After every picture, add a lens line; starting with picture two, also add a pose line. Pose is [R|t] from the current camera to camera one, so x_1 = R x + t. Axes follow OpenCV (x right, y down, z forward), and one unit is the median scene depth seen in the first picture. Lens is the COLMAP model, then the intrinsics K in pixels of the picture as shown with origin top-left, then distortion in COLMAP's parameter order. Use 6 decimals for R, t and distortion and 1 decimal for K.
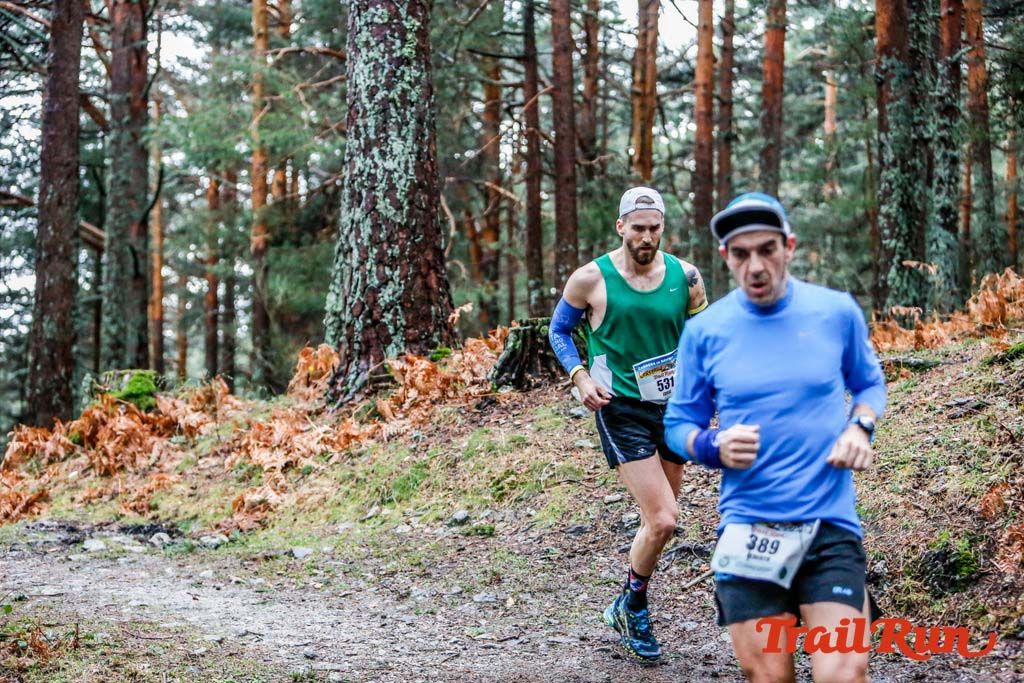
lens RADIAL K [[2391.8, 0, 512.0], [0, 2391.8, 341.5], [0, 0, 1]] dist [-0.282872, 0.515694]
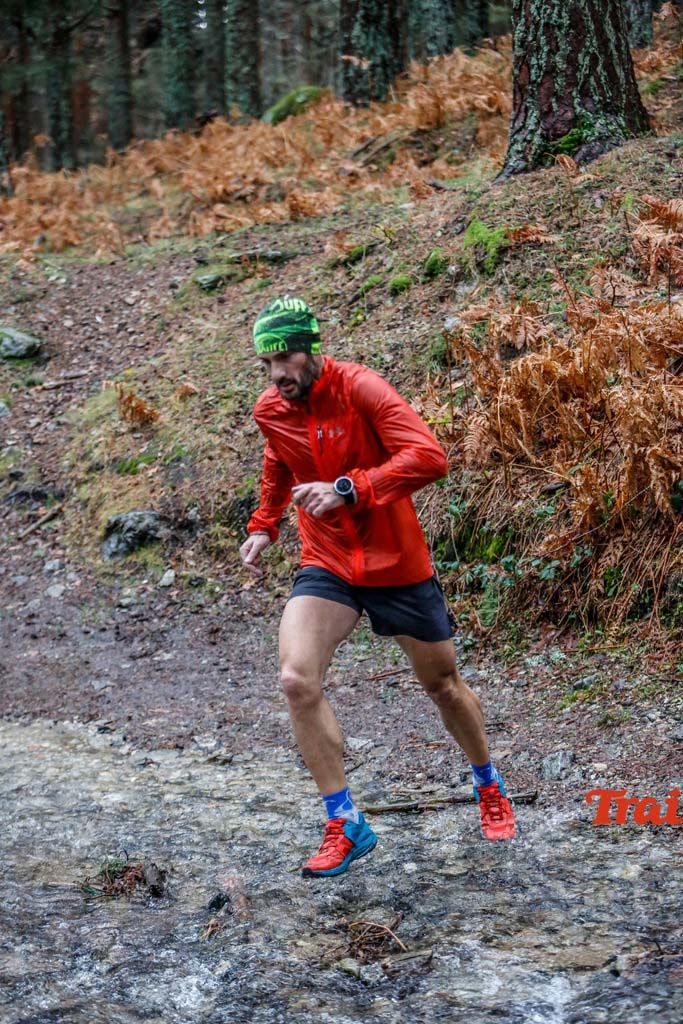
lens RADIAL K [[3515.5, 0, 341.5], [0, 3515.5, 512.0], [0, 0, 1]] dist [0.014495, 3.940425]
pose [[0.996175, -0.080177, 0.034727, 0.140961], [0.070686, 0.973143, 0.219081, -0.209572], [-0.051360, -0.215789, 0.975088, -0.463027]]
